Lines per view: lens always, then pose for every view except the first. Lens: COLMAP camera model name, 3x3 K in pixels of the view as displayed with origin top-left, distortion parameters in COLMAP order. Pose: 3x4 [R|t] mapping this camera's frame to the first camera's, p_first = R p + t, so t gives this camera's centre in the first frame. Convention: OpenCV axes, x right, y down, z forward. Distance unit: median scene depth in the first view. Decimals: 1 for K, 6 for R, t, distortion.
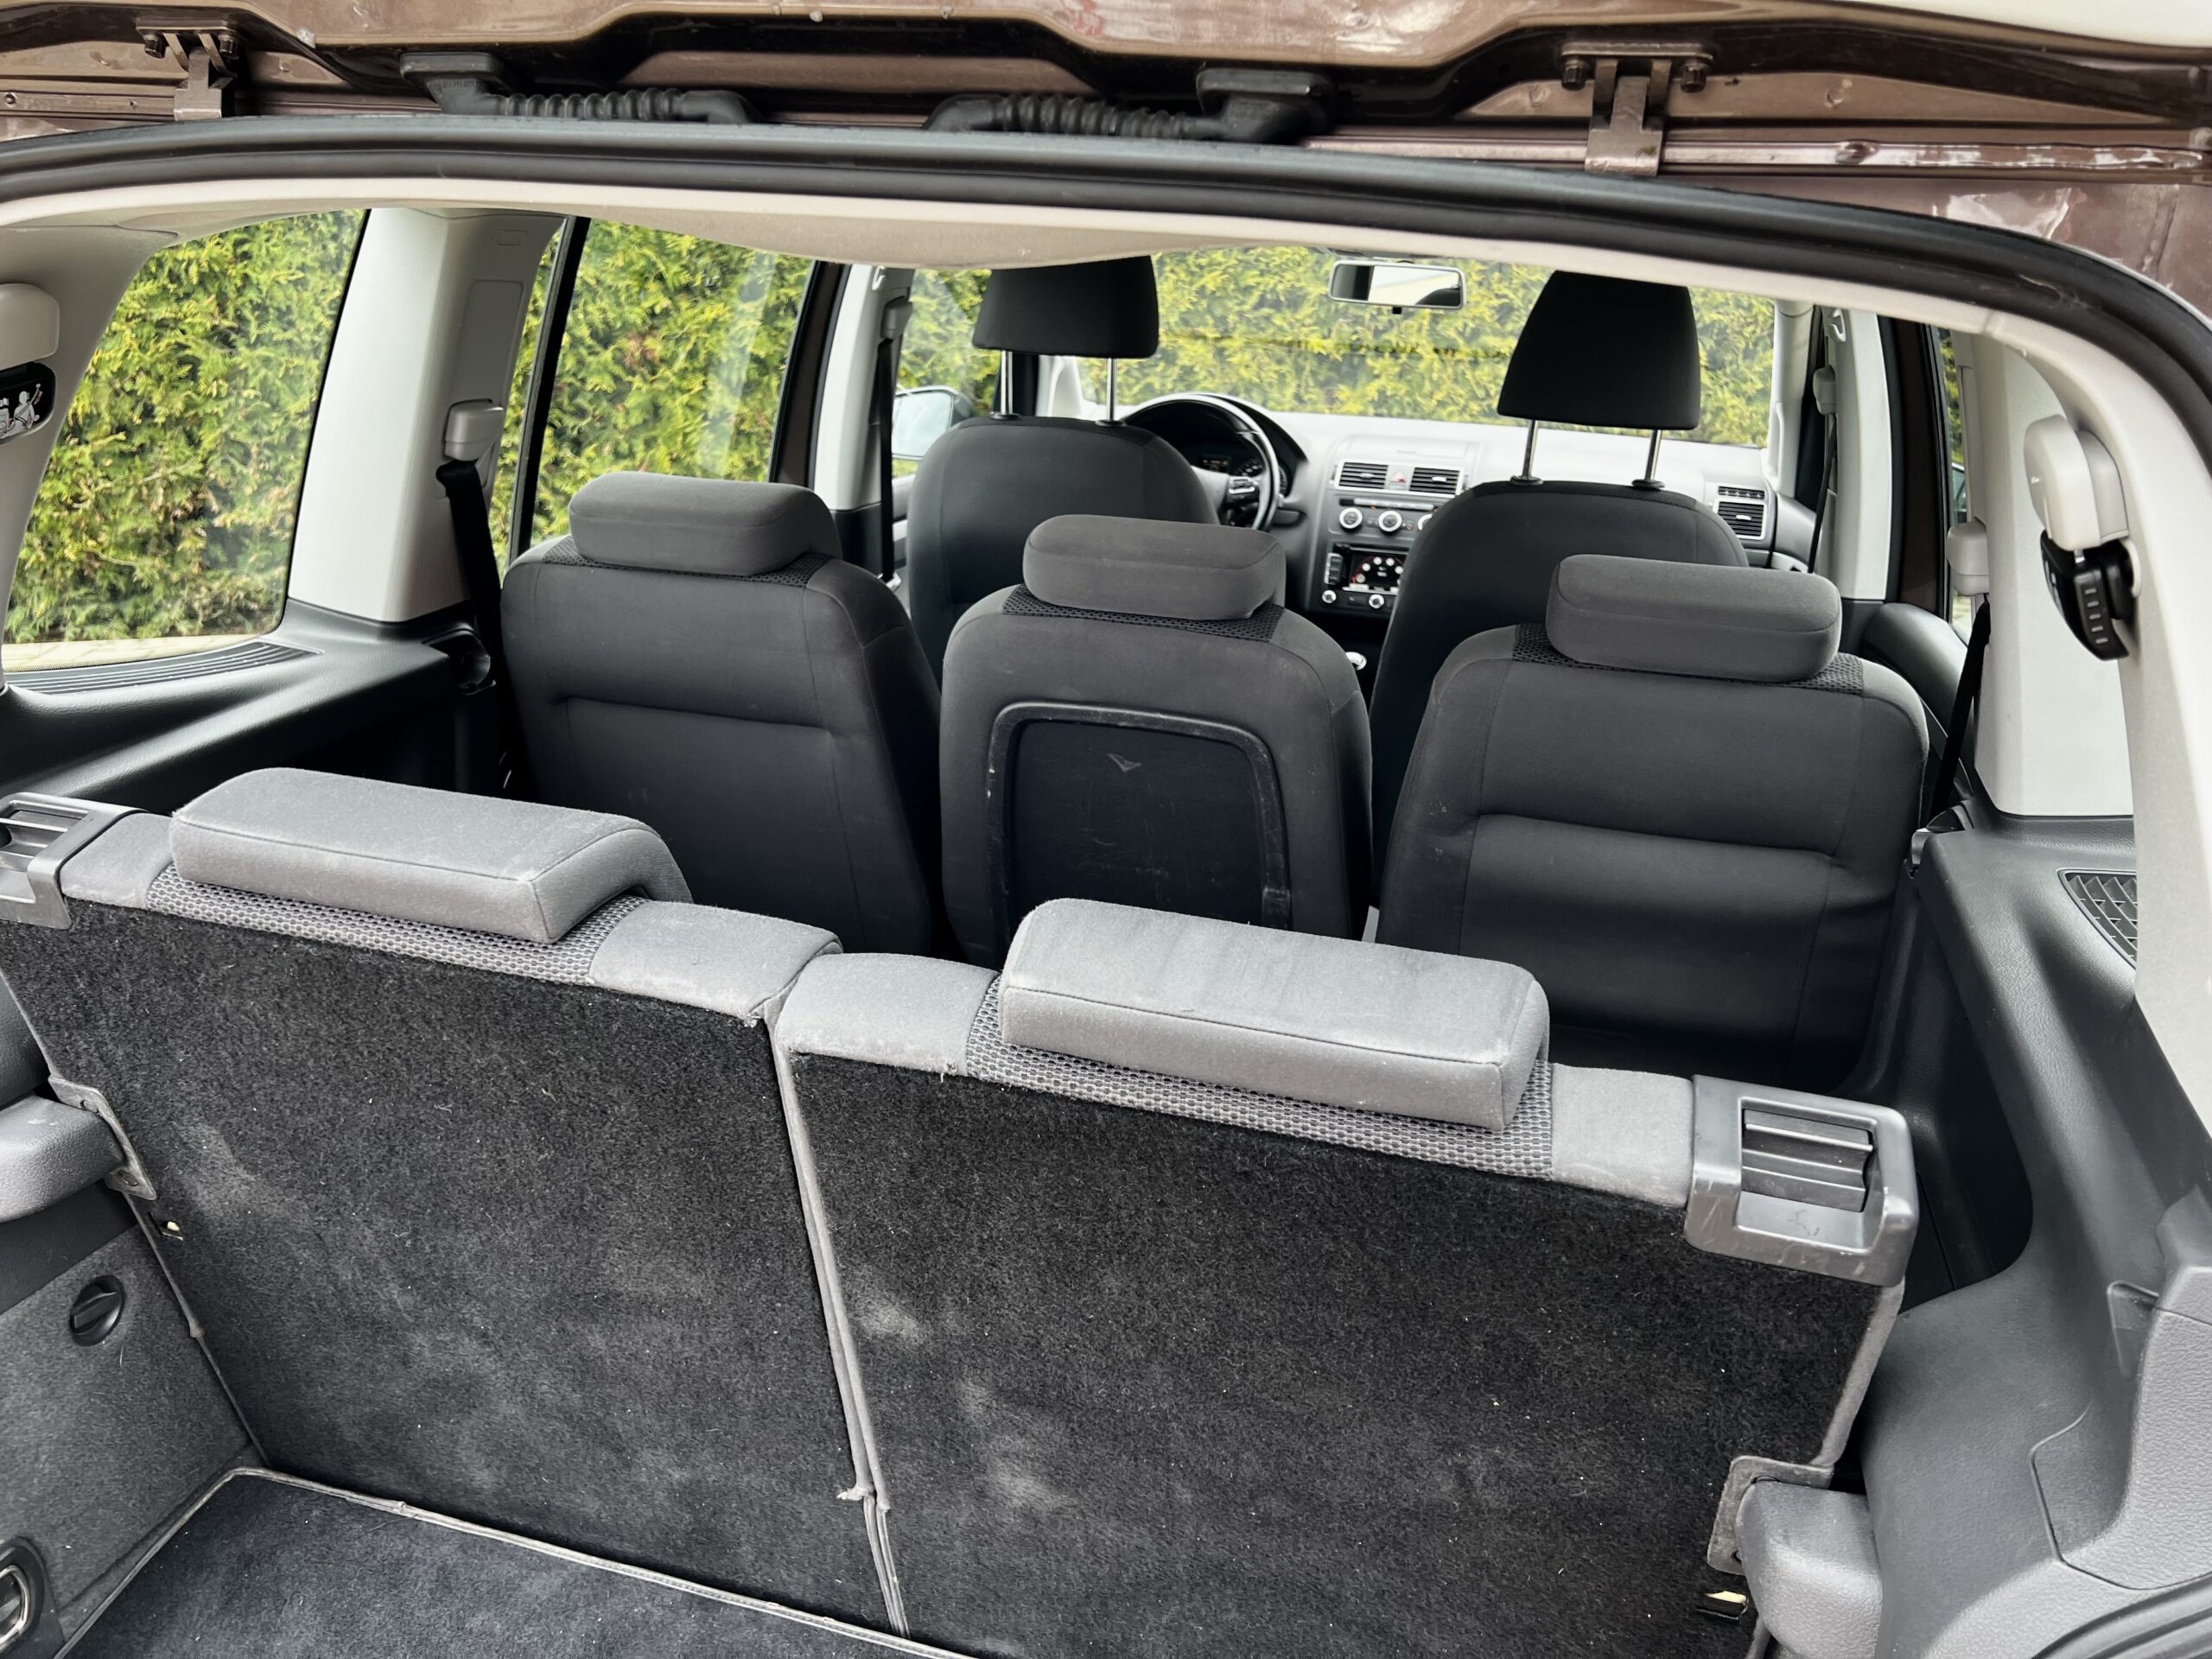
lens RADIAL K [[1653.8, 0, 1103.9], [0, 1653.8, 856.9], [0, 0, 1]] dist [0.045292, -0.054990]
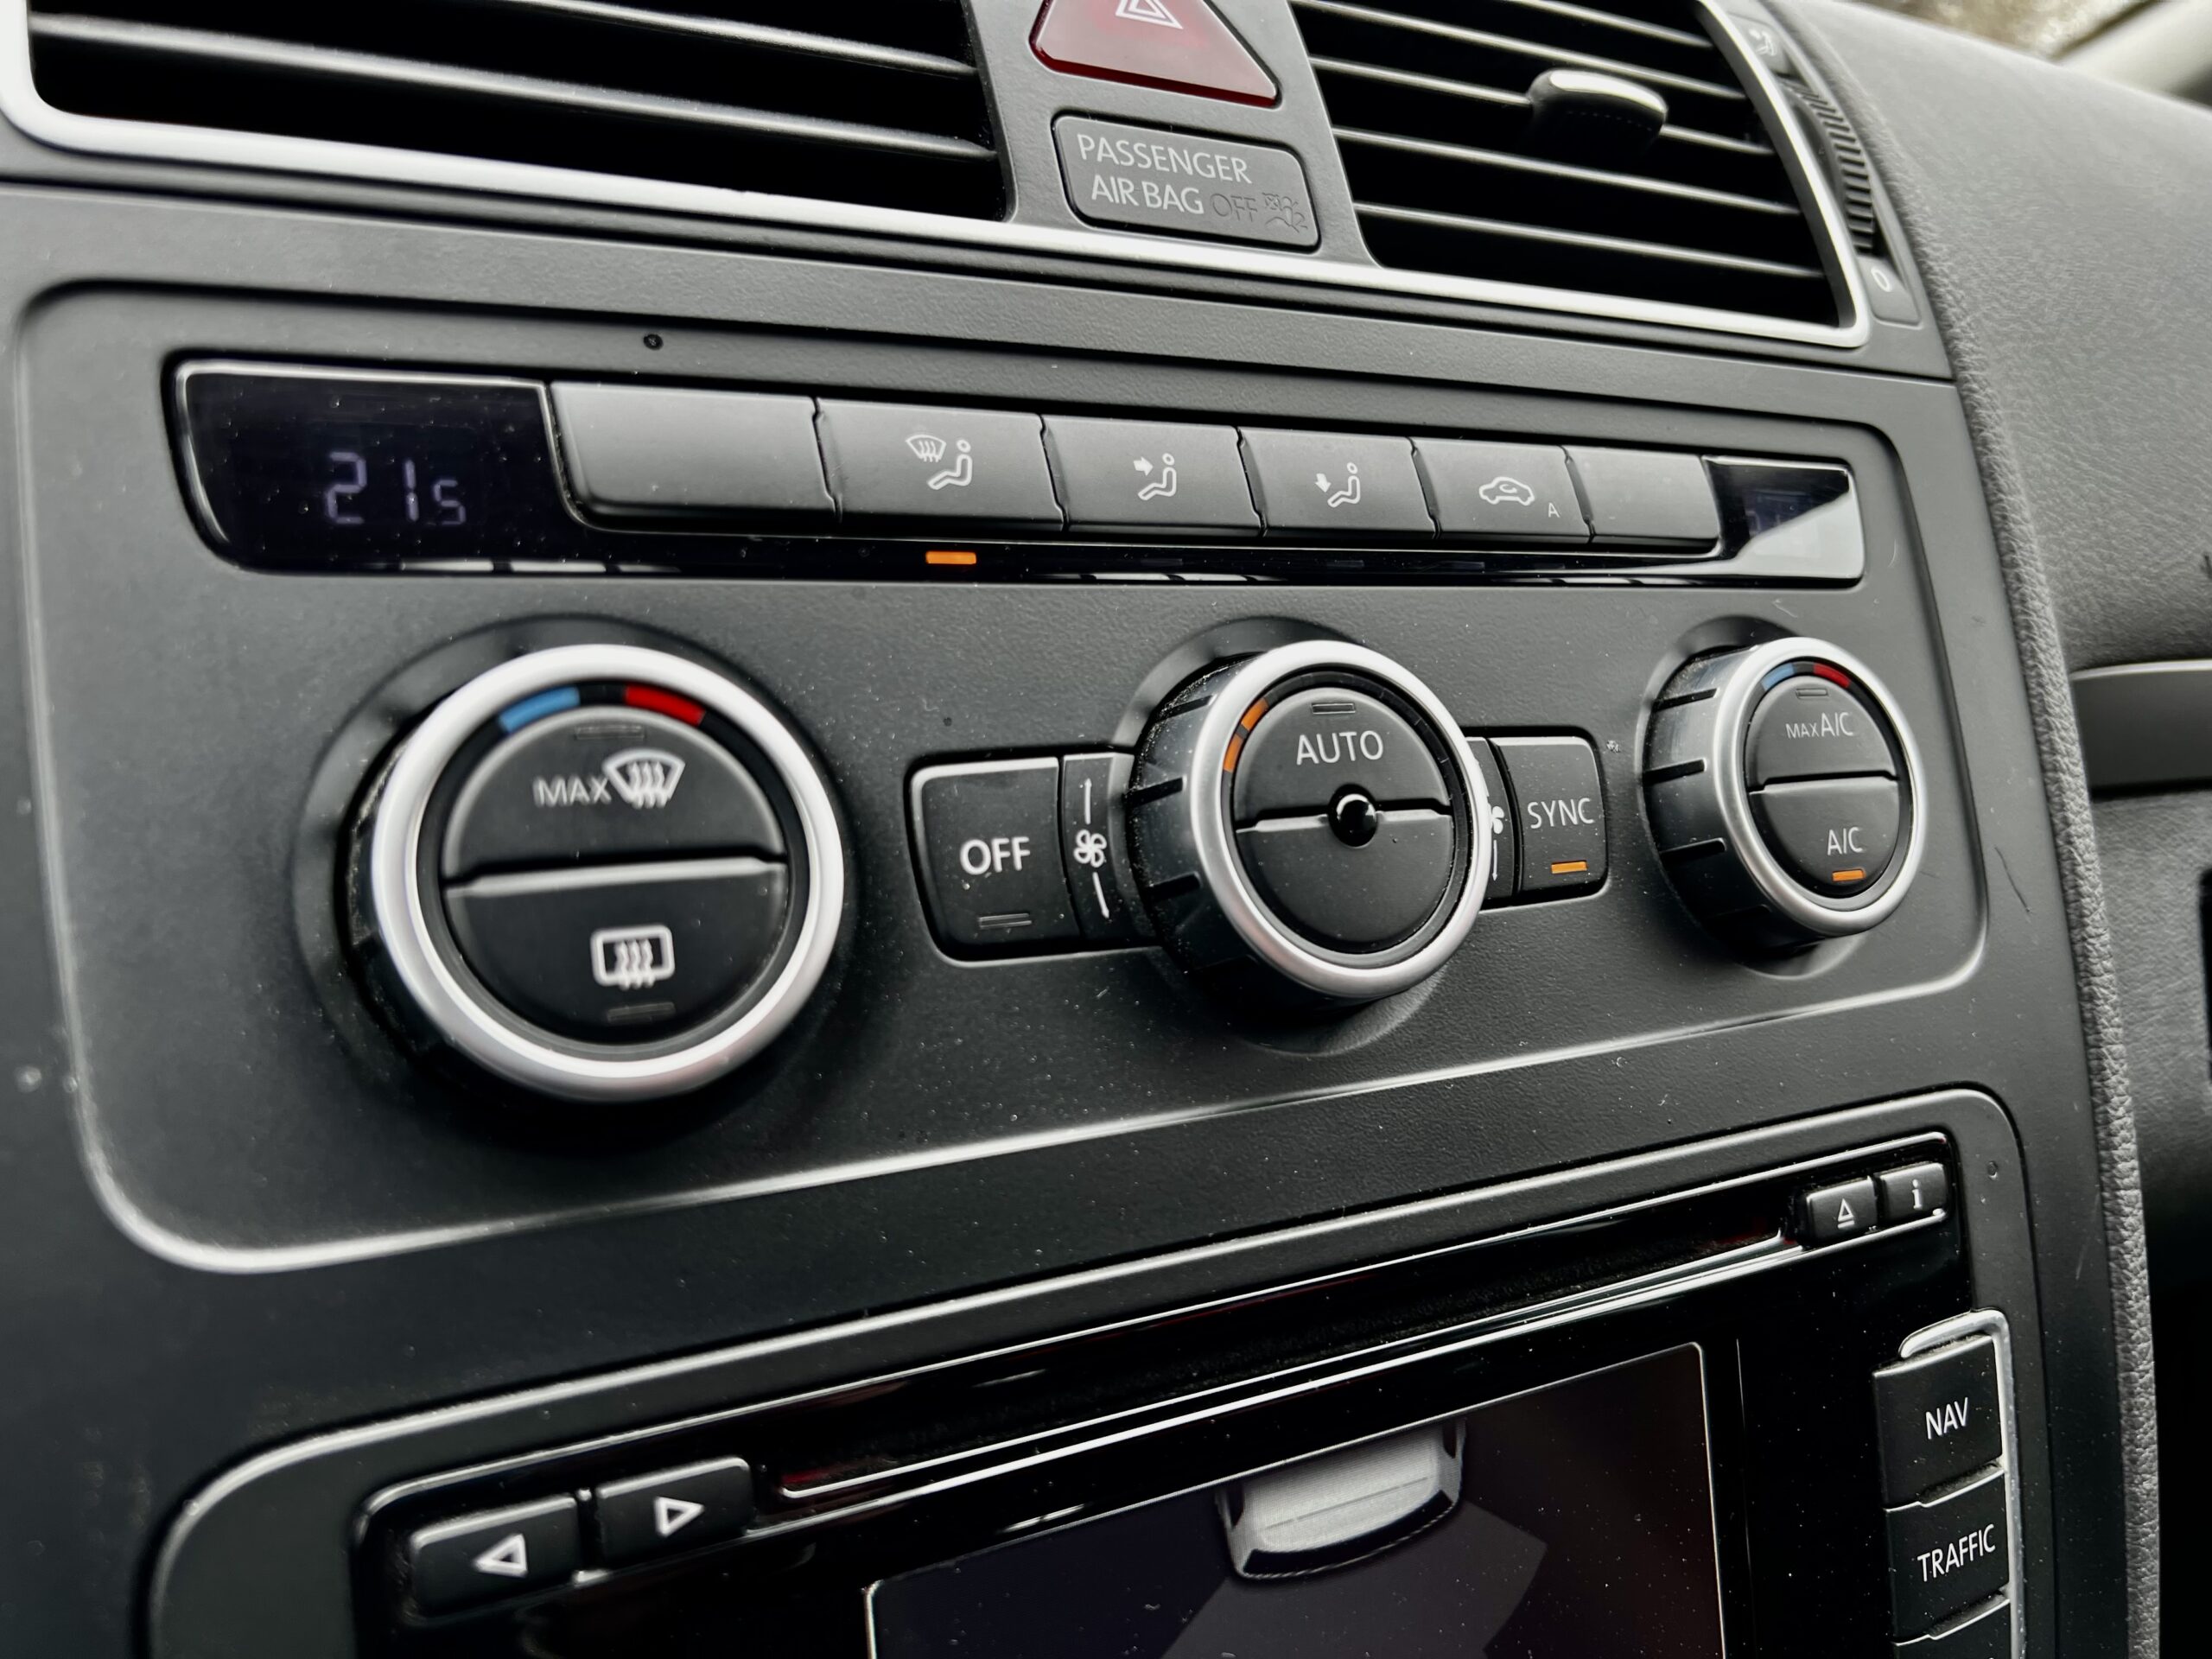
lens RADIAL K [[1653.8, 0, 1104.6], [0, 1653.8, 837.2], [0, 0, 1]] dist [0.045292, -0.054990]
pose [[0.710227, -0.216257, 0.669933, 0.066094], [0.130122, 0.975576, 0.176972, -0.108468], [-0.691843, -0.038517, 0.721020, 0.493593]]
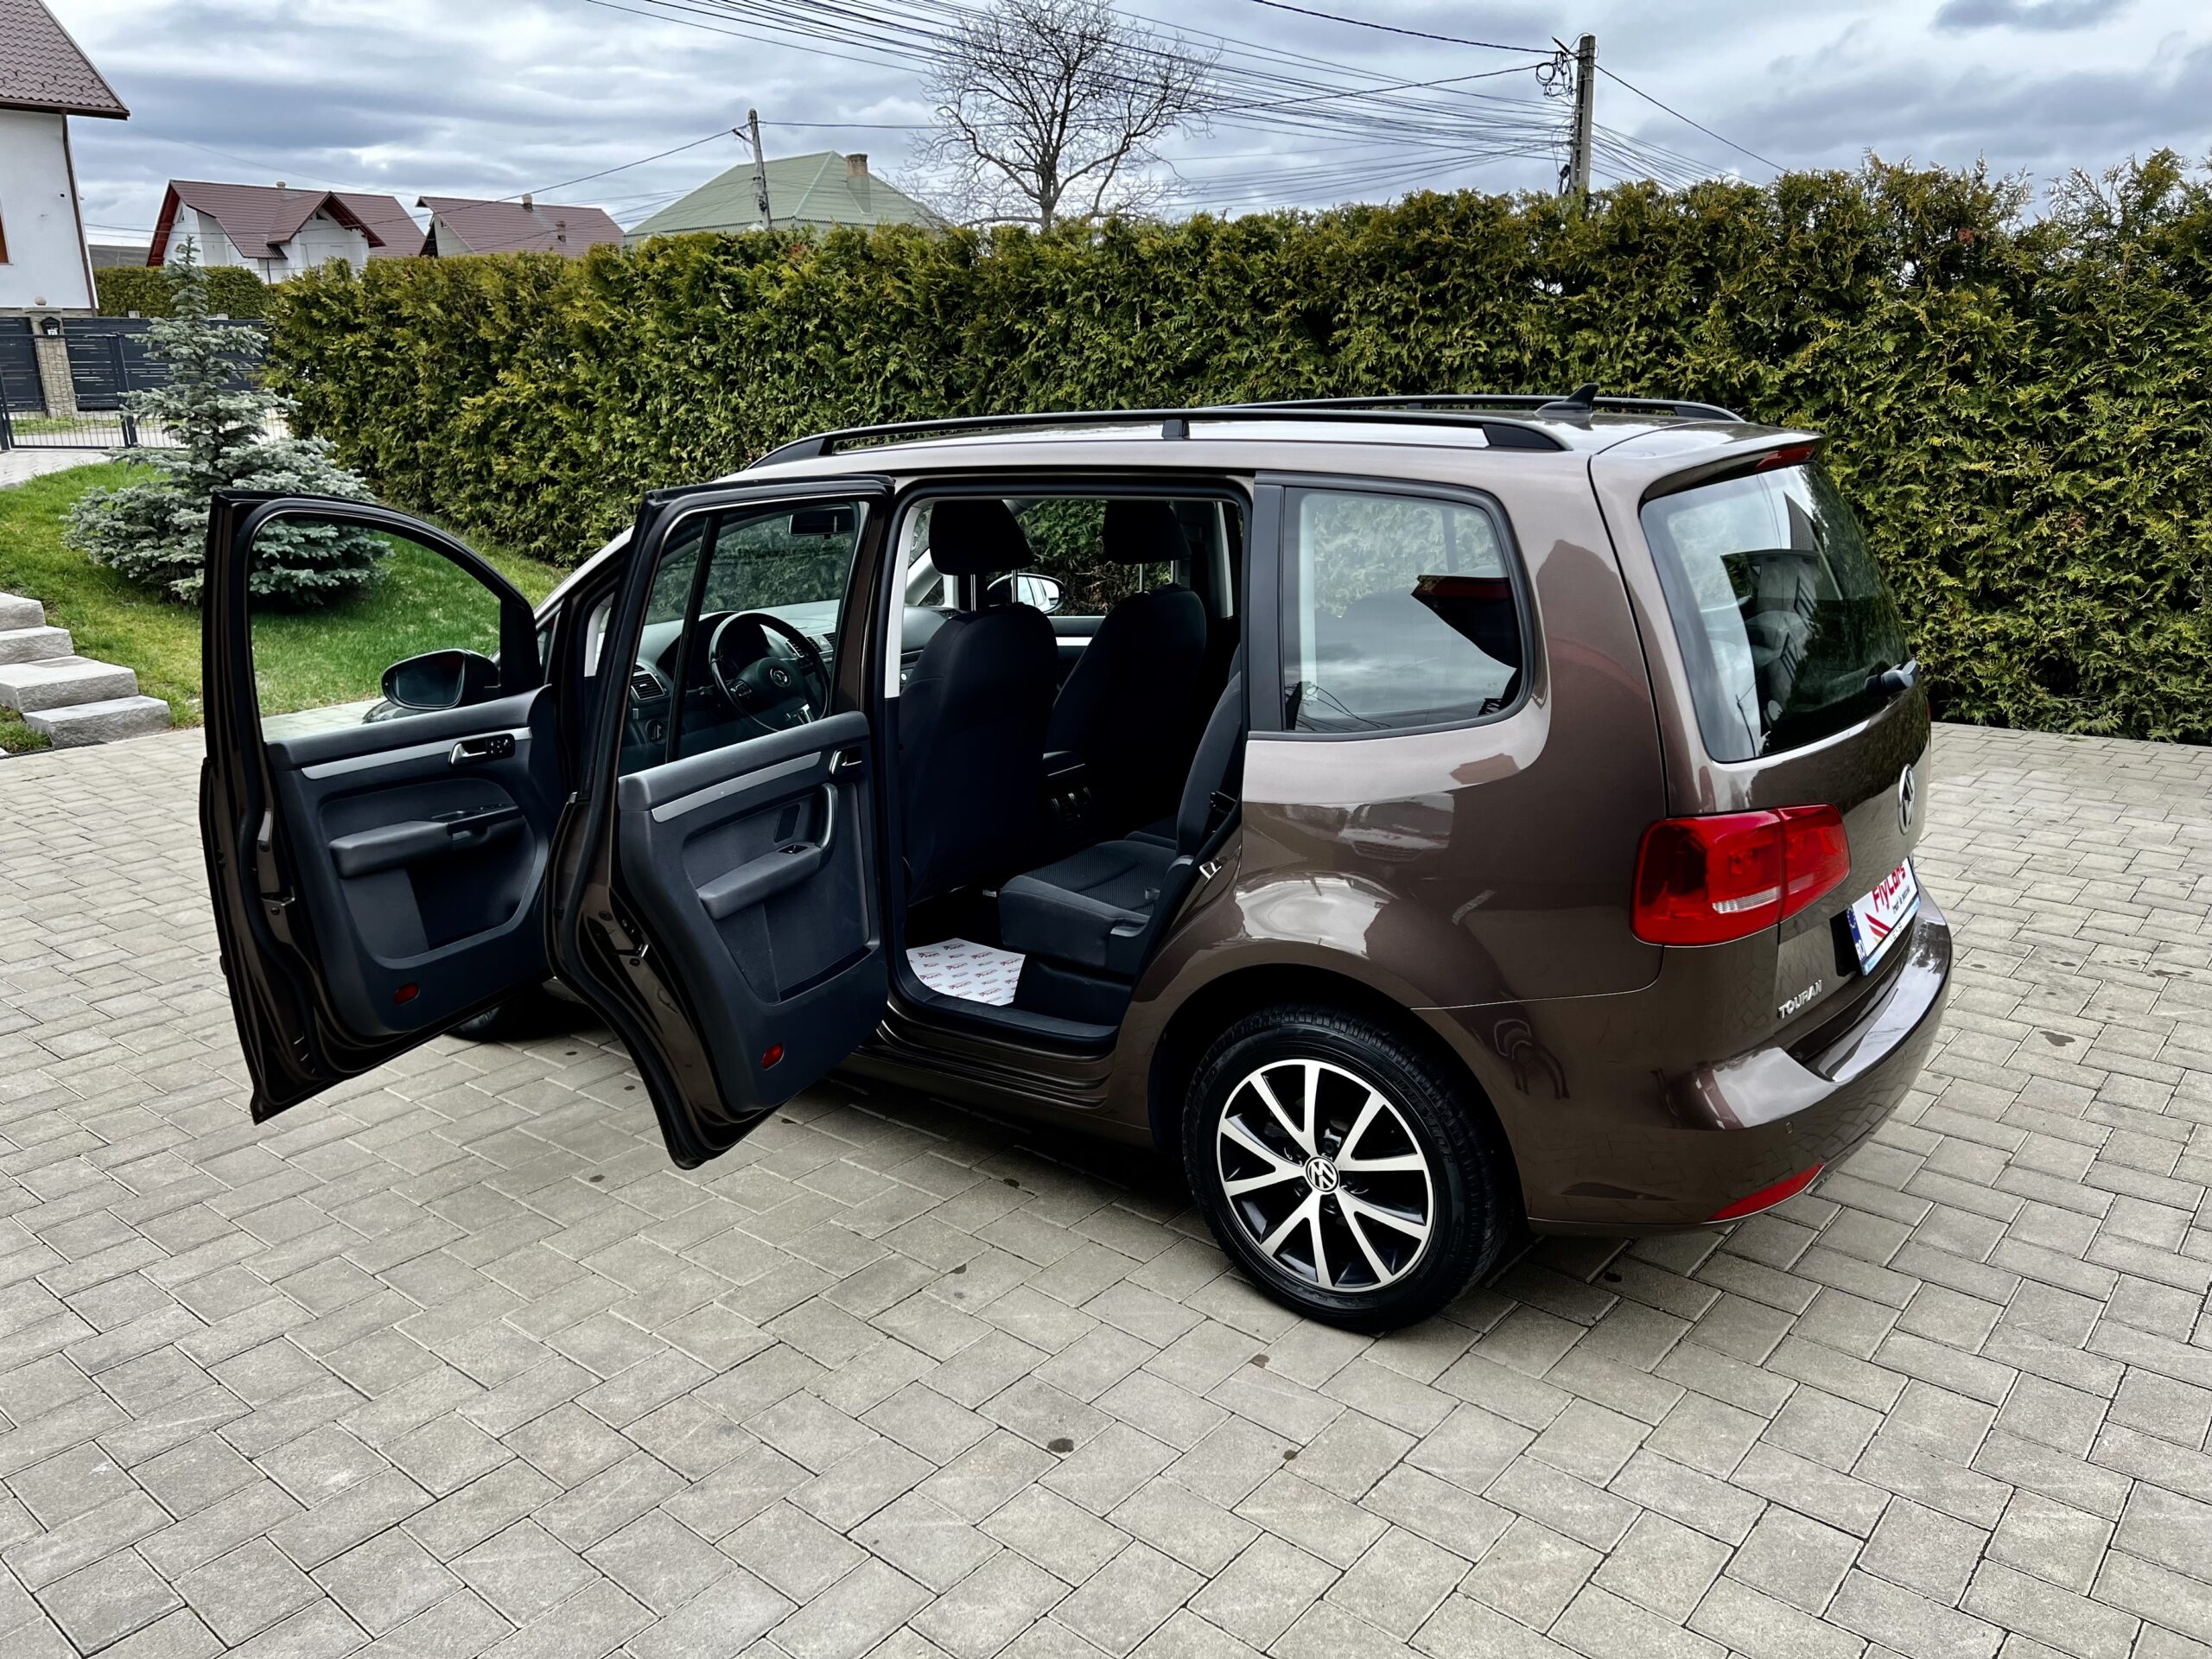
lens RADIAL K [[1653.8, 0, 1085.0], [0, 1653.8, 843.6], [0, 0, 1]] dist [0.045292, -0.054990]
pose [[0.743822, 0.147423, -0.651917, 0.311362], [-0.221158, 0.974716, -0.031916, 0.138989], [0.630728, 0.167916, 0.757618, -0.401457]]
